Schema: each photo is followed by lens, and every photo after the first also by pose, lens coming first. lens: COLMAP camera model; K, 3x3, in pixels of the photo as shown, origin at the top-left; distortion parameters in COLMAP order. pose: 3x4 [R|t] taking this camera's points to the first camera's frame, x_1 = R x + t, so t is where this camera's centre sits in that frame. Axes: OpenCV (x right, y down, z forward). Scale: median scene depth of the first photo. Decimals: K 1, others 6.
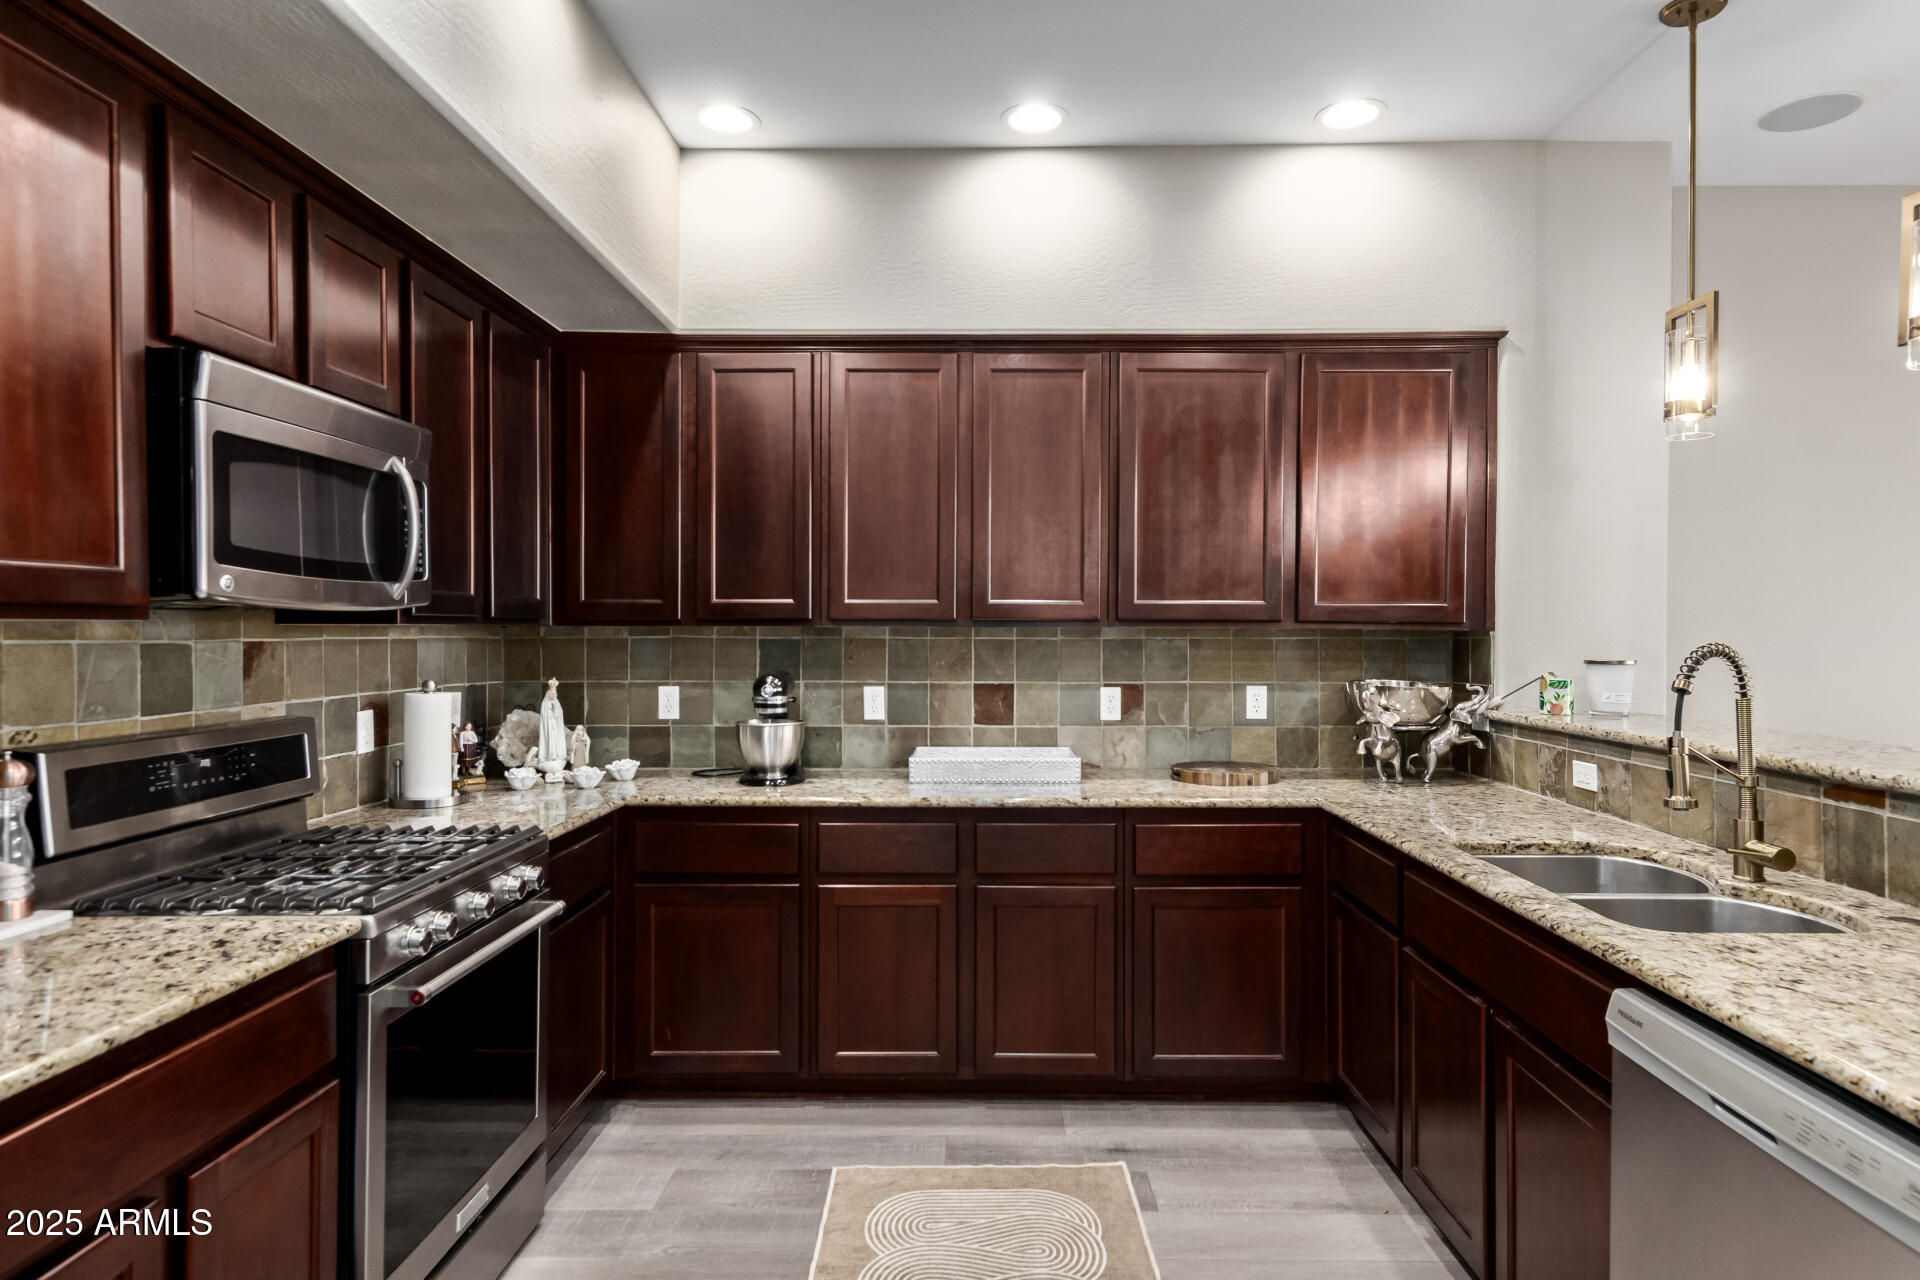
lens RADIAL K [[1114.0, 0, 976.9], [0, 1114.0, 629.5], [0, 0, 1]] dist [0.019421, 0.001037]
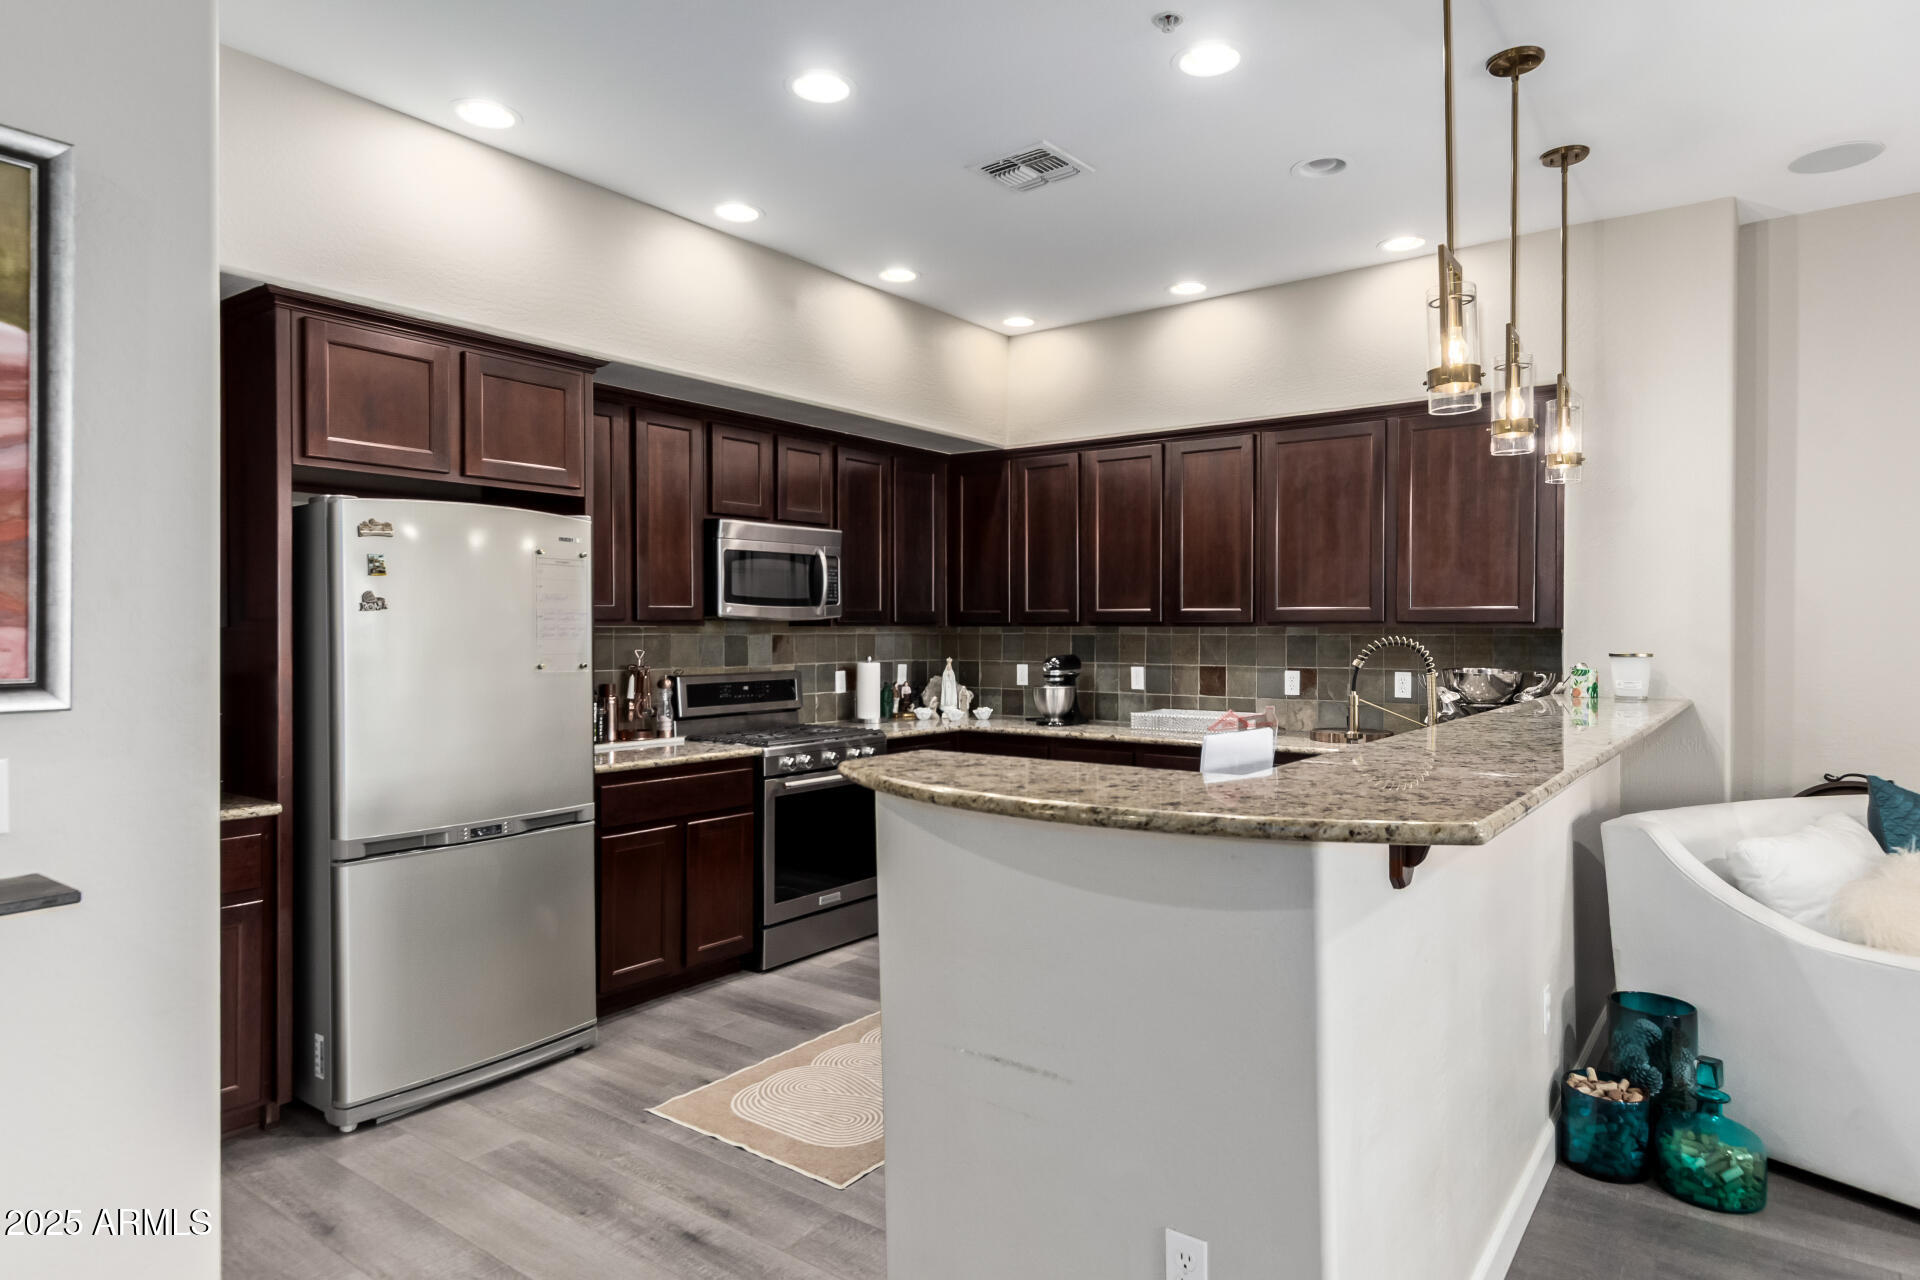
lens RADIAL K [[1114.0, 0, 963.2], [0, 1114.0, 634.0], [0, 0, 1]] dist [0.019421, 0.001037]
pose [[0.806953, 0.001266, -0.590614, 0.662471], [0.001596, 0.999989, 0.004324, 0.000261], [0.590613, -0.004432, 0.806942, -0.371769]]
